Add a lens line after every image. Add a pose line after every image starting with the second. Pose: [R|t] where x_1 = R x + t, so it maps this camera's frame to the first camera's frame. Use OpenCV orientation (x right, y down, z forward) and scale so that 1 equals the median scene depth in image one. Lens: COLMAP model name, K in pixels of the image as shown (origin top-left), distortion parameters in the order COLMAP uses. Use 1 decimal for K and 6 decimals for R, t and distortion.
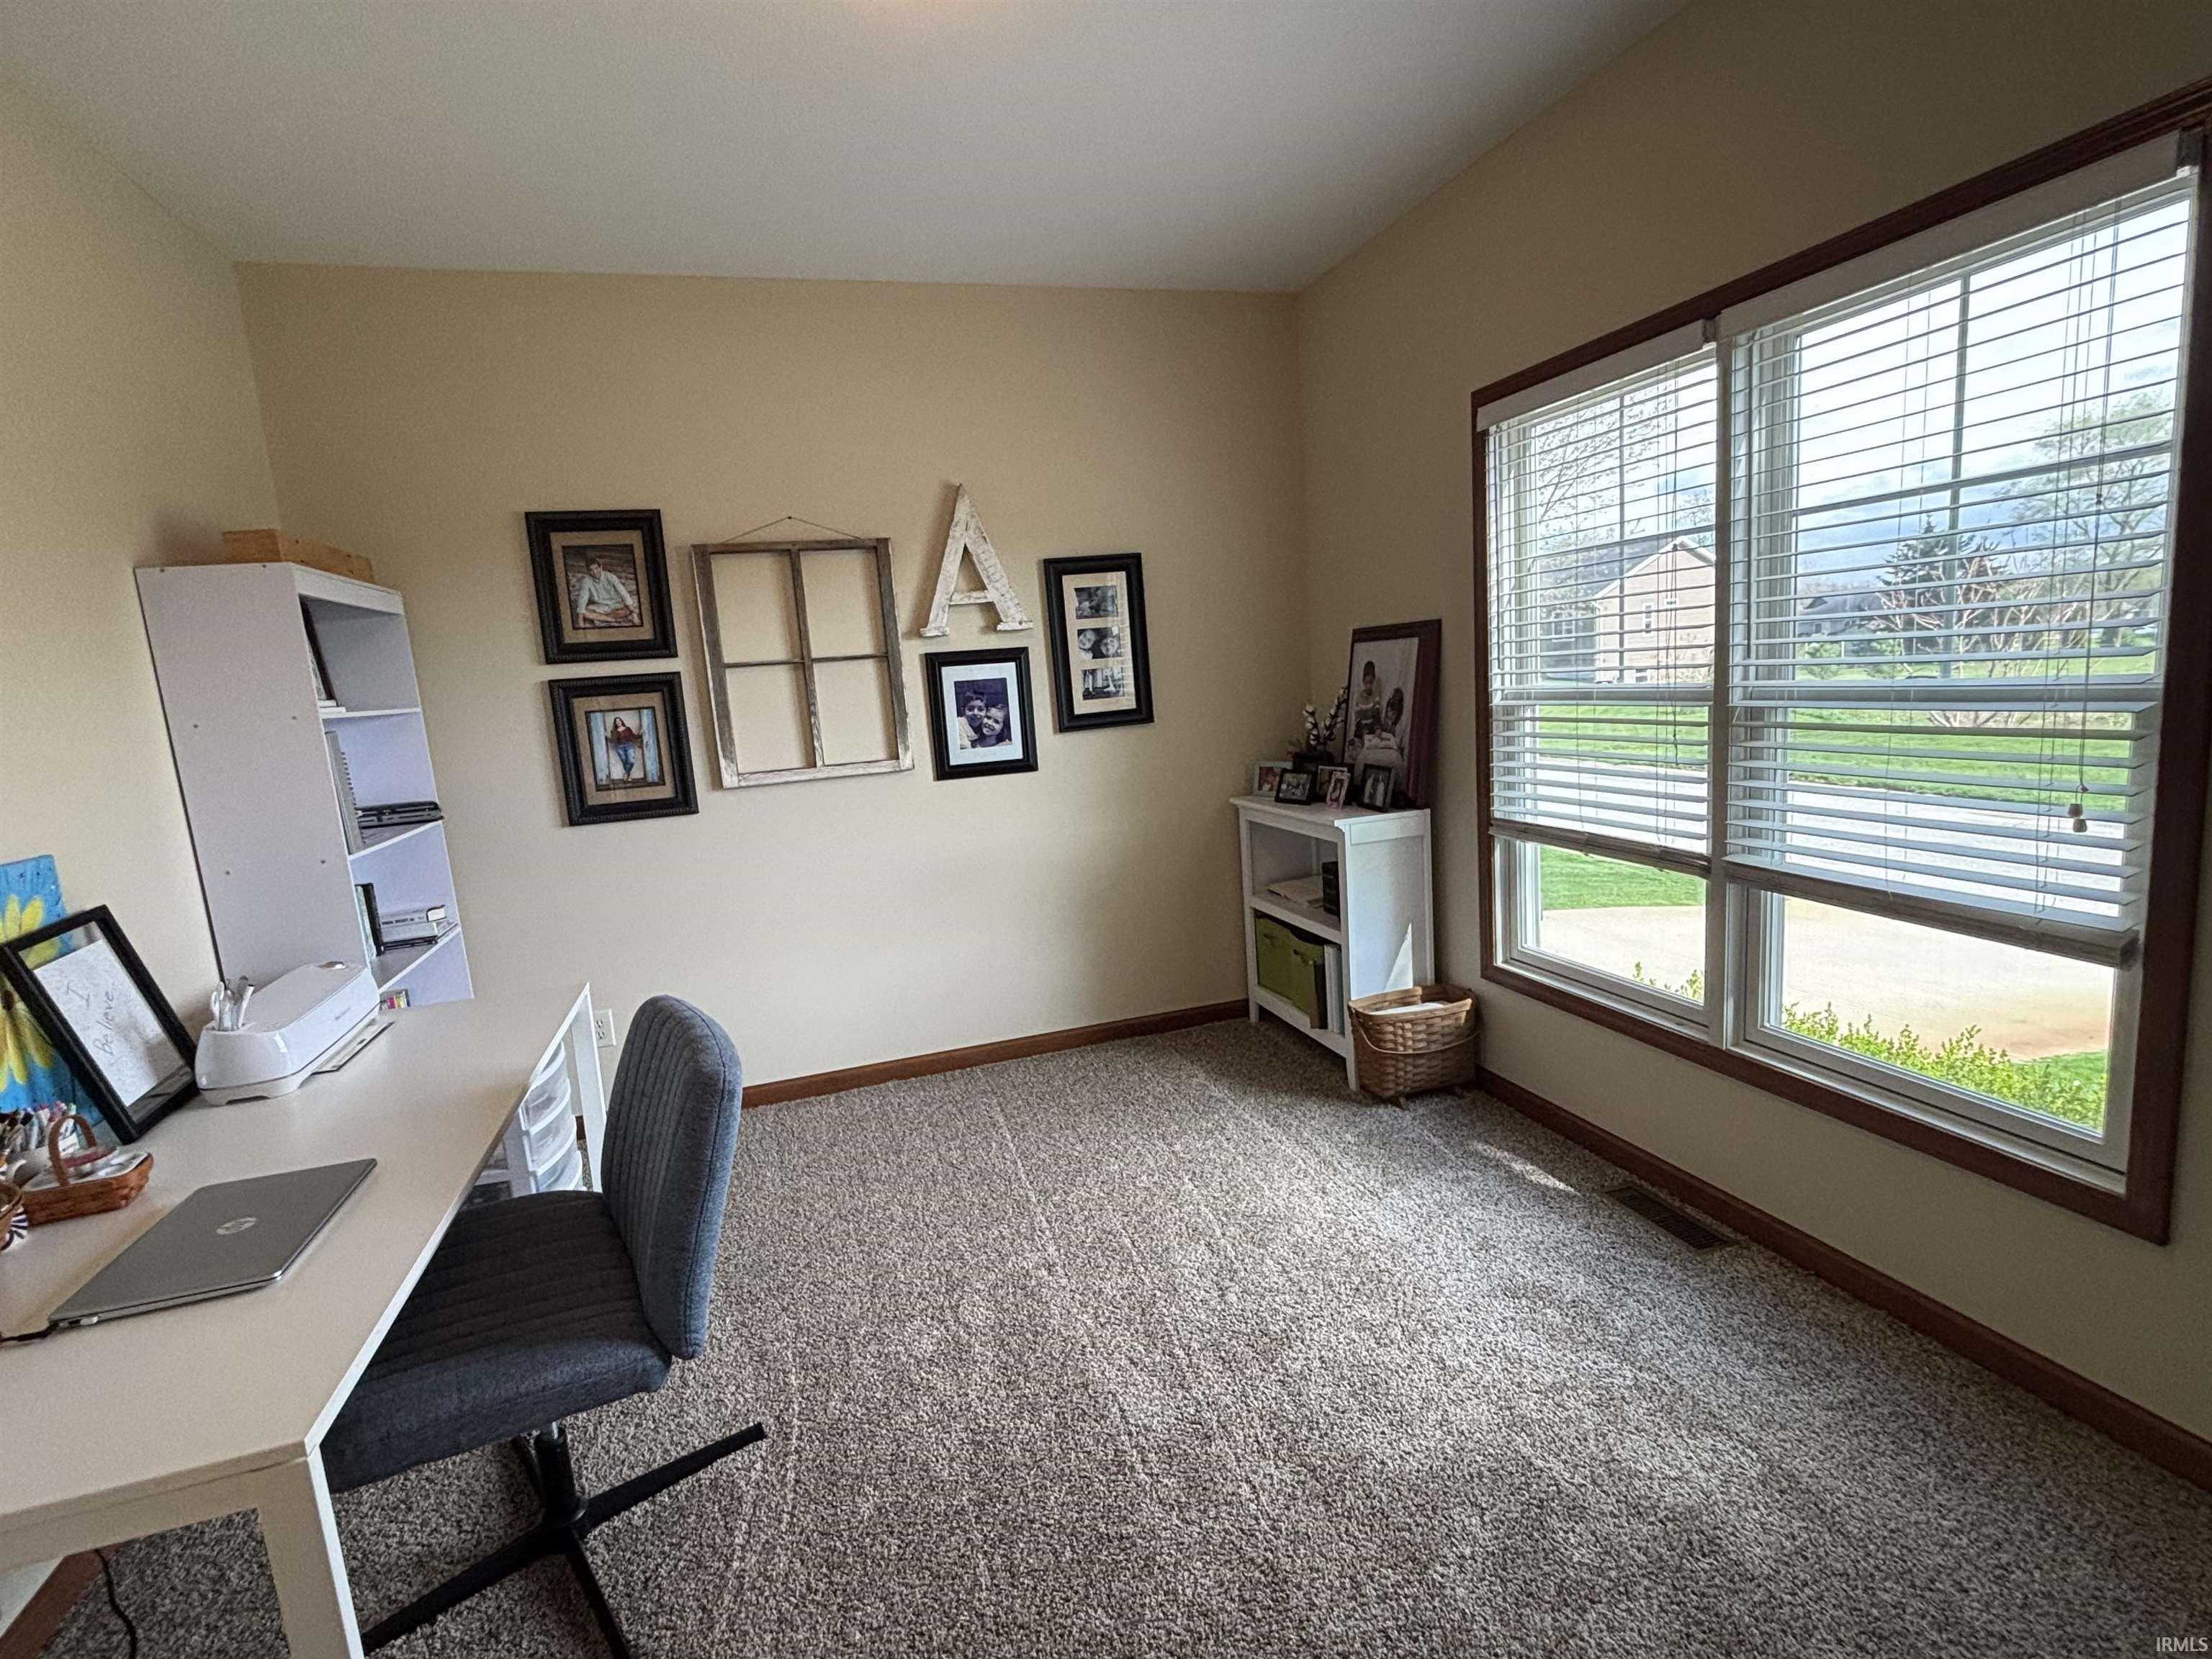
lens RADIAL K [[1051.7, 0, 1097.5], [0, 1051.7, 832.3], [0, 0, 1]] dist [0.006047, -0.005018]
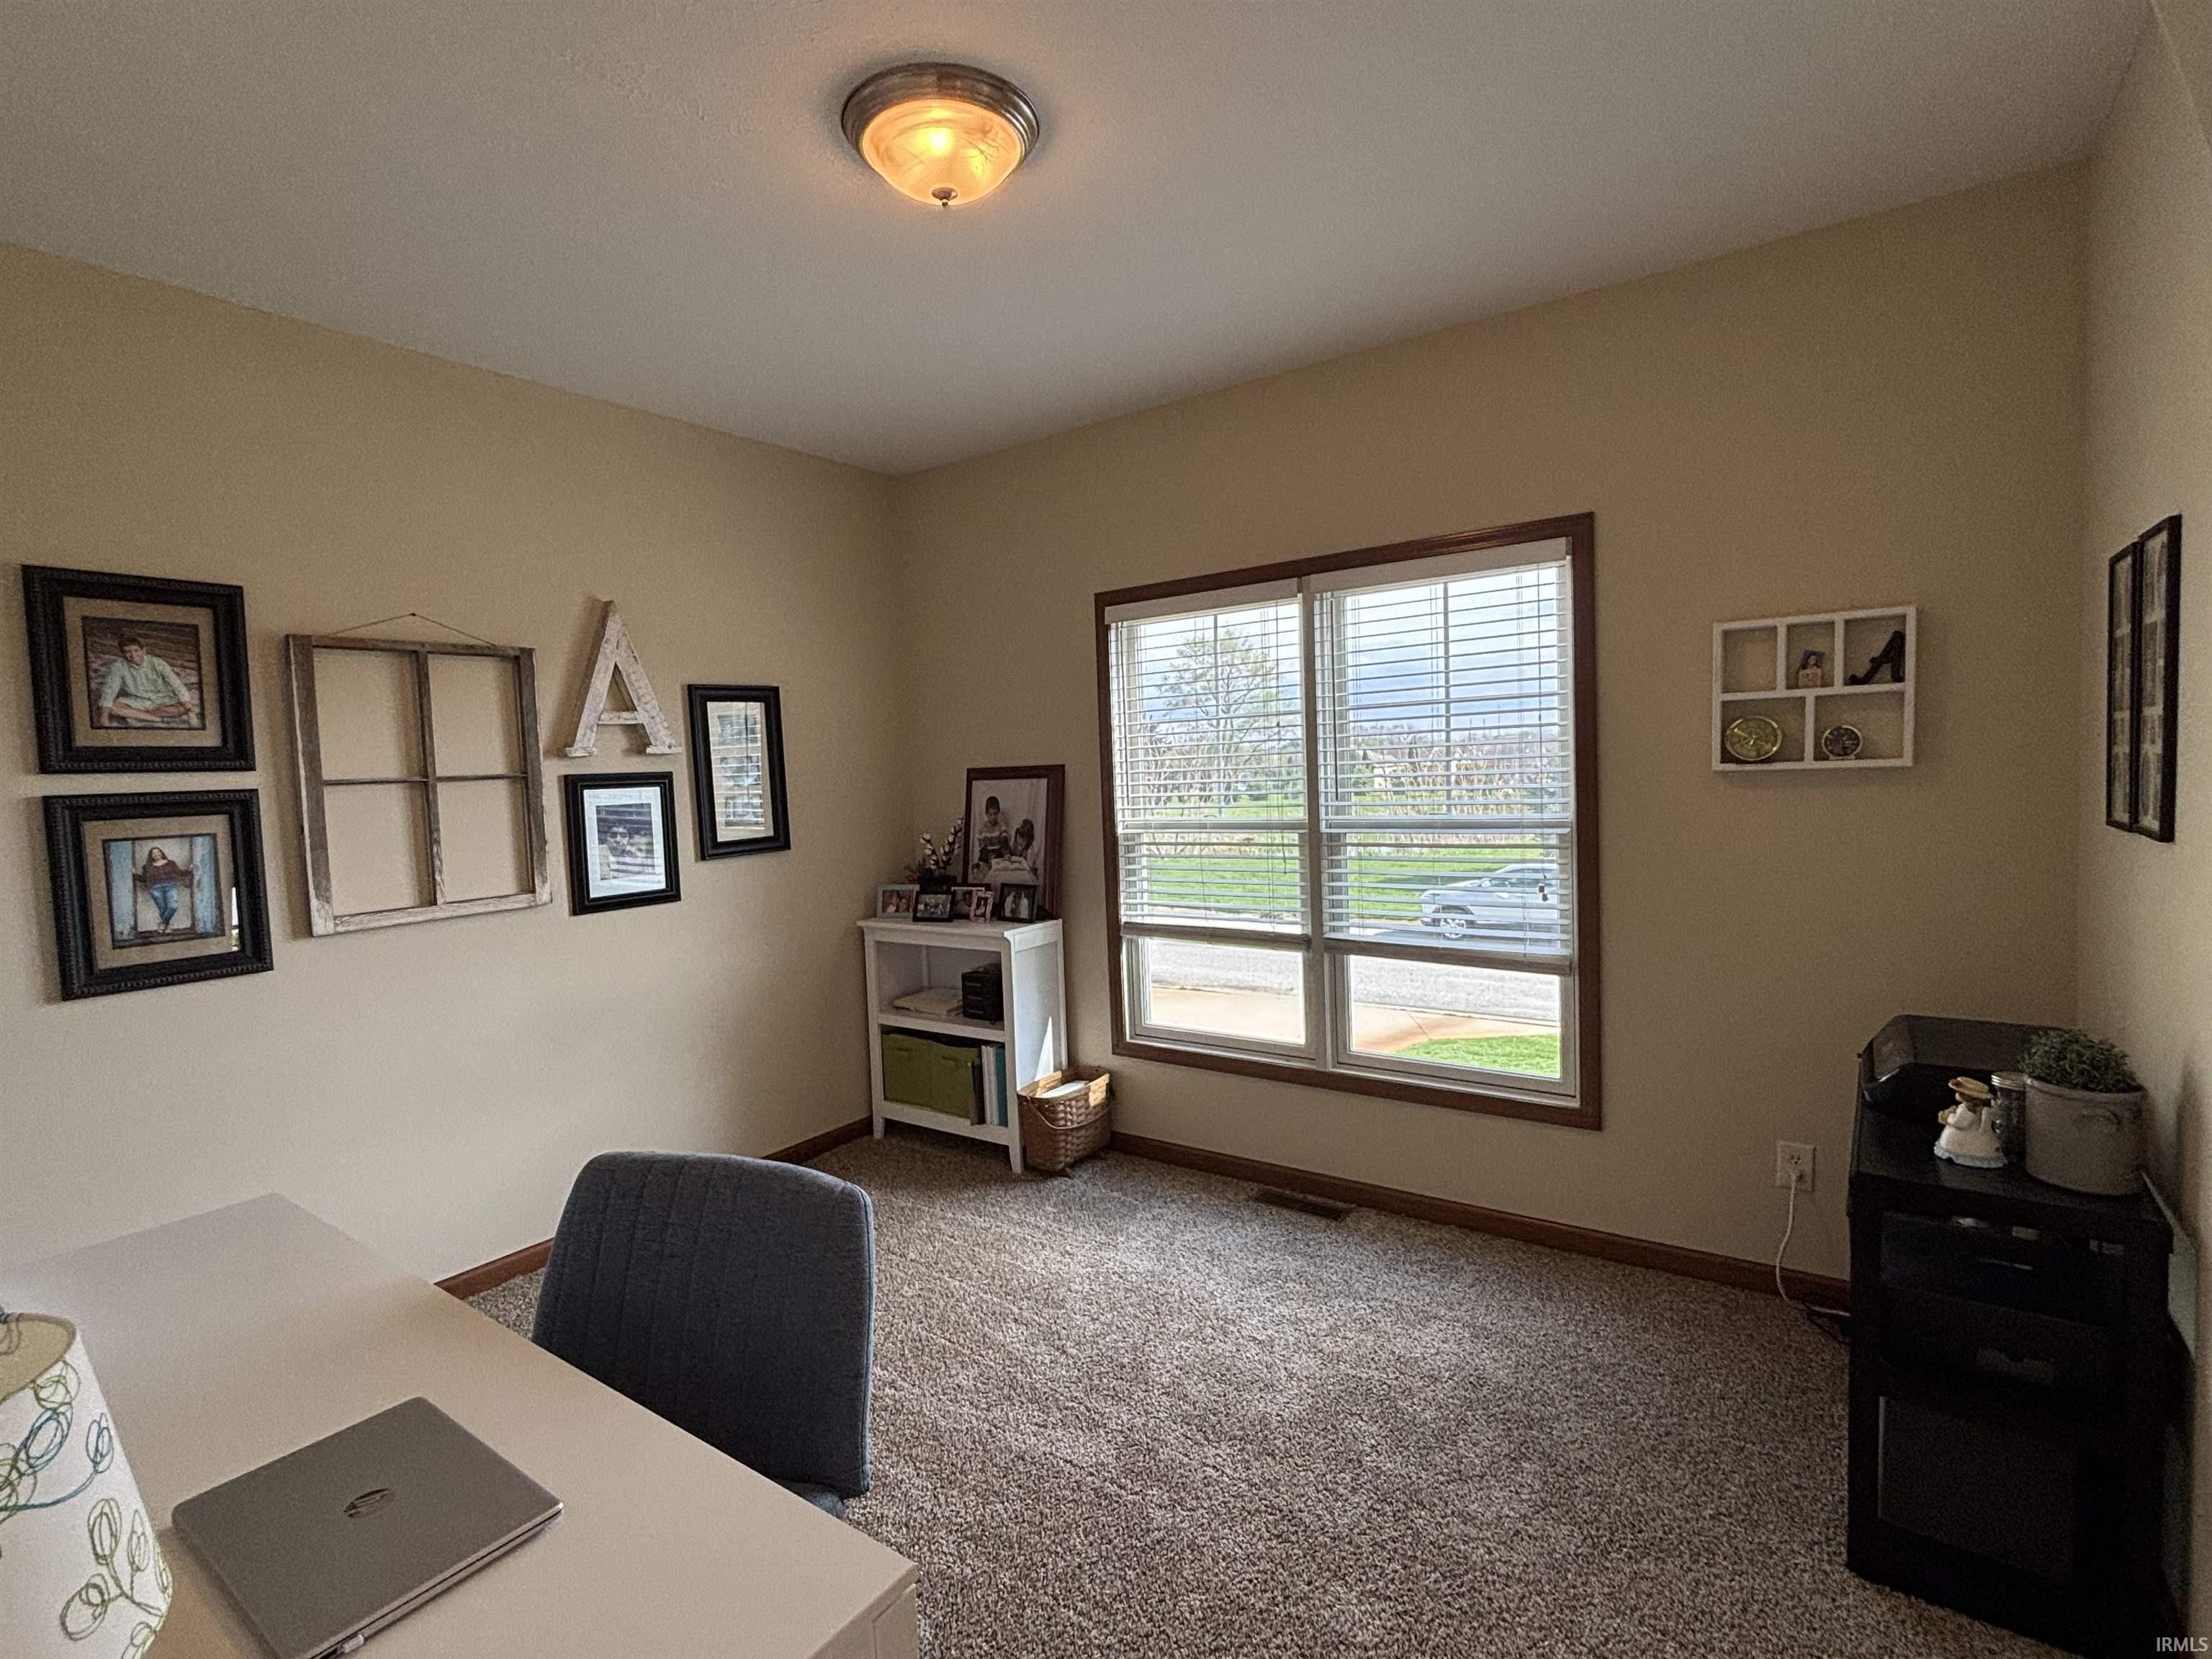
lens RADIAL K [[1051.7, 0, 1103.1], [0, 1051.7, 825.9], [0, 0, 1]] dist [0.006047, -0.005018]
pose [[0.799845, 0.006122, 0.600175, -0.366498], [0.072739, 0.991589, -0.107053, 0.004334], [-0.595782, 0.129282, 0.792672, 0.008712]]
